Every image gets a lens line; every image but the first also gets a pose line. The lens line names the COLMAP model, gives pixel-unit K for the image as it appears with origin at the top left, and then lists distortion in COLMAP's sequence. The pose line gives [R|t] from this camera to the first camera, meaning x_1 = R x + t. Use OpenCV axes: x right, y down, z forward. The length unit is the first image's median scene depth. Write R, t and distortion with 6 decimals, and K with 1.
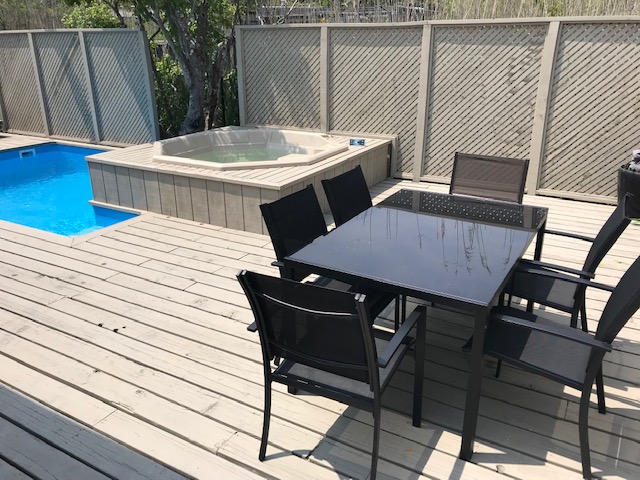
lens RADIAL K [[538.2, 0, 315.8], [0, 538.2, 239.3], [0, 0, 1]] dist [0.008865, -0.056705]
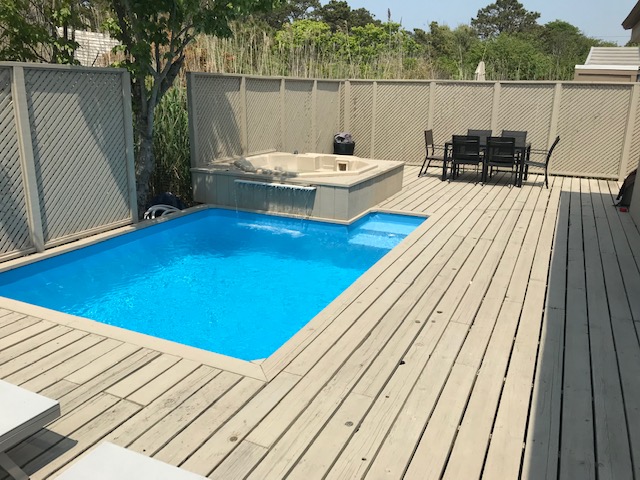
lens RADIAL K [[538.2, 0, 315.8], [0, 538.2, 239.3], [0, 0, 1]] dist [0.008865, -0.056705]
pose [[-0.097588, -0.259753, 0.960731, -0.779955], [0.334482, 0.900626, 0.277478, -0.256184], [-0.937336, 0.348426, -0.001007, 0.714716]]
